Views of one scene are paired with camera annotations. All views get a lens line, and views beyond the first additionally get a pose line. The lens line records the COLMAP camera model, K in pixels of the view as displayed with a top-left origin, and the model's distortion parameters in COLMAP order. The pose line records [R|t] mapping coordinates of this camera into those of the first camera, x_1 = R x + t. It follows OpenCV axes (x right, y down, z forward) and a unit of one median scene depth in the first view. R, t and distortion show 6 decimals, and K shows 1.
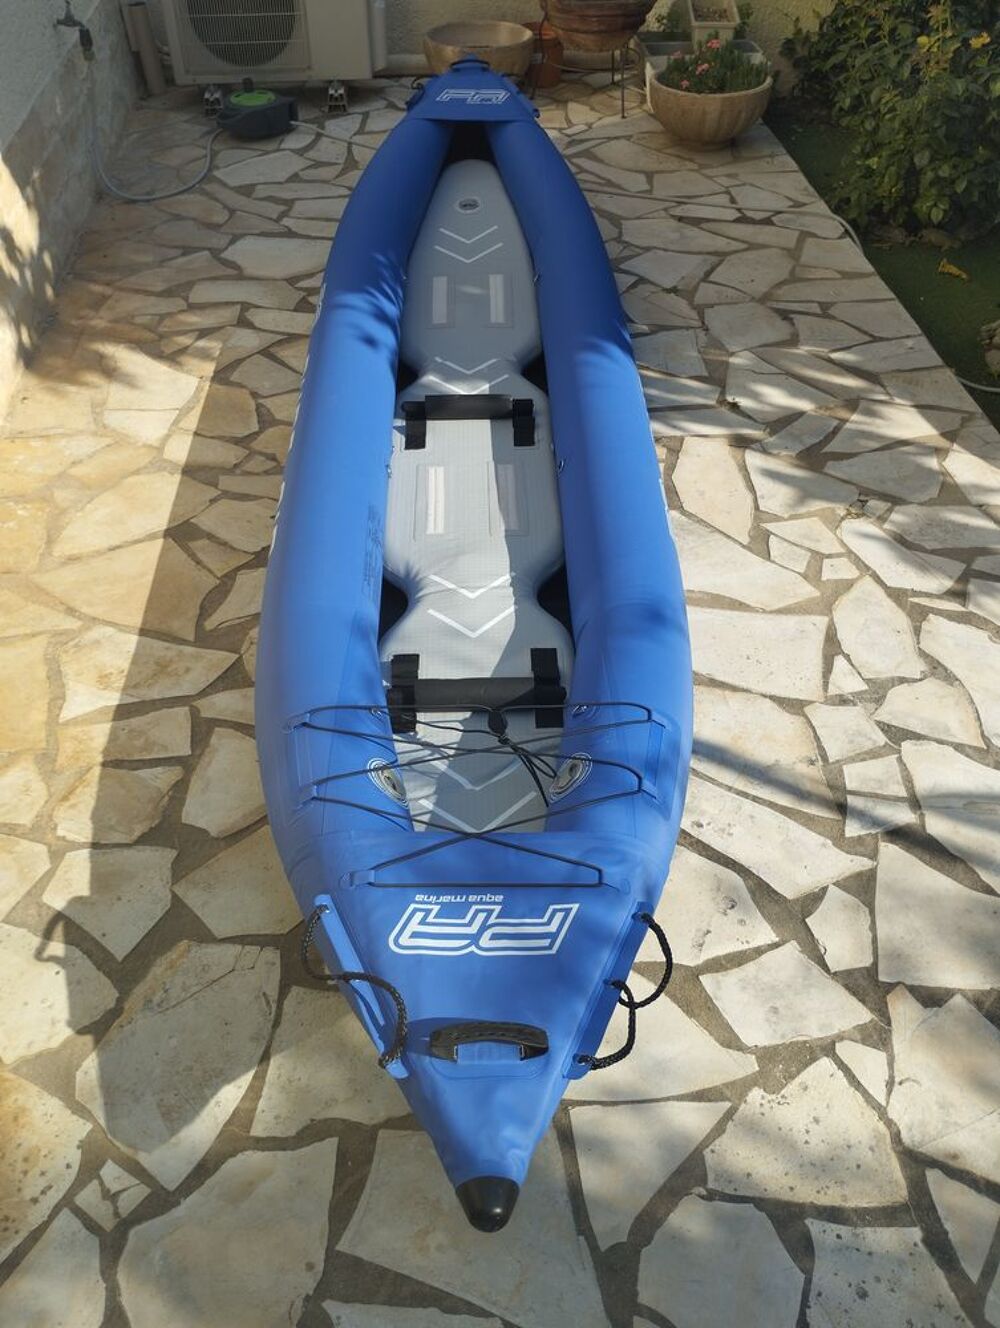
lens RADIAL K [[1102.9, 0, 516.8], [0, 1102.9, 654.1], [0, 0, 1]] dist [0.065341, -0.083823]
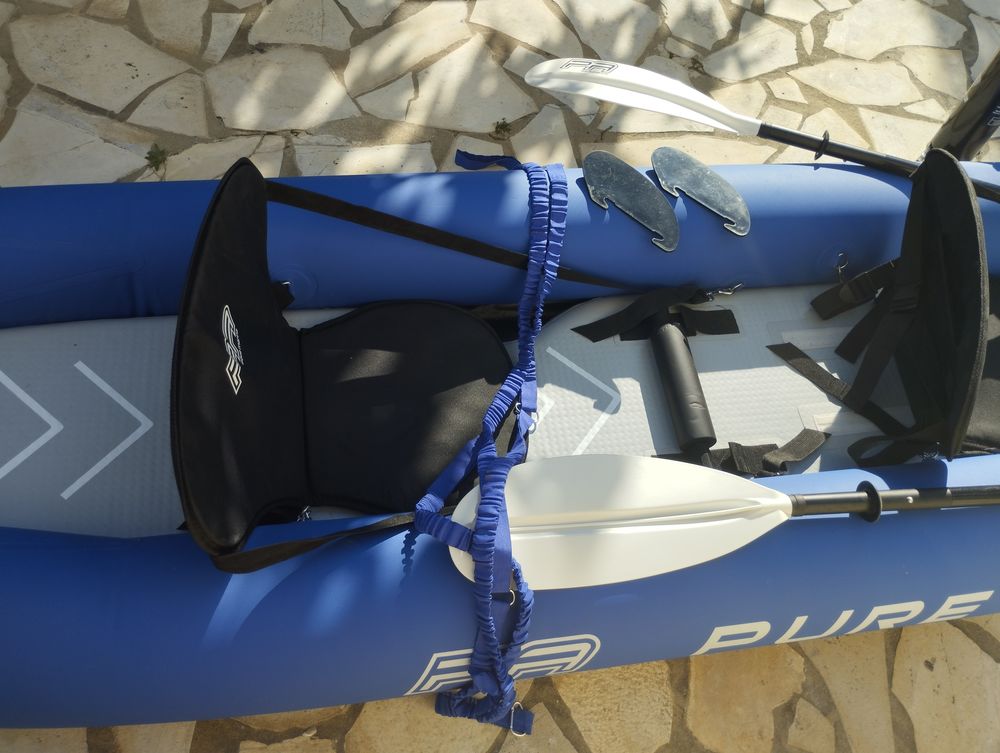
lens RADIAL K [[830.5, 0, 490.6], [0, 830.5, 371.9], [0, 0, 1]] dist [0.065341, -0.083823]
pose [[-0.120874, -0.861094, 0.493870, -0.347671], [0.579027, 0.342950, 0.739671, -0.856643], [-0.806298, 0.375371, 0.457143, 1.121120]]
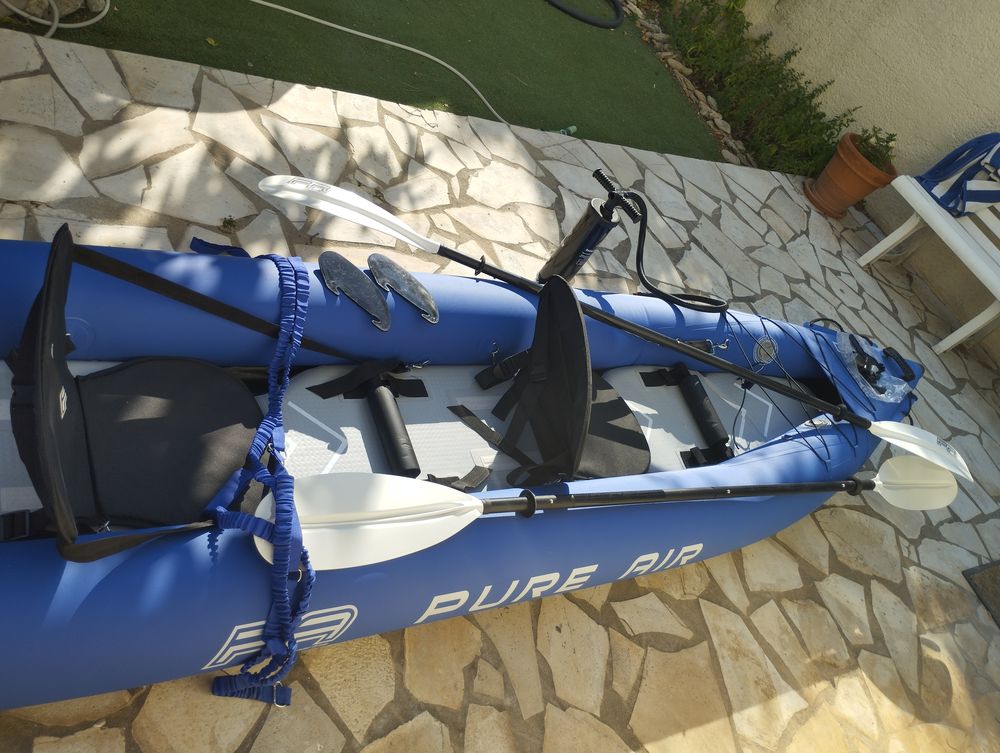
lens RADIAL K [[830.5, 0, 483.9], [0, 830.5, 374.1], [0, 0, 1]] dist [0.065341, -0.083823]
pose [[-0.333412, -0.804704, 0.491210, -0.454699], [0.199536, 0.448989, 0.870973, -1.035305], [-0.921424, 0.388407, 0.010869, 1.183143]]
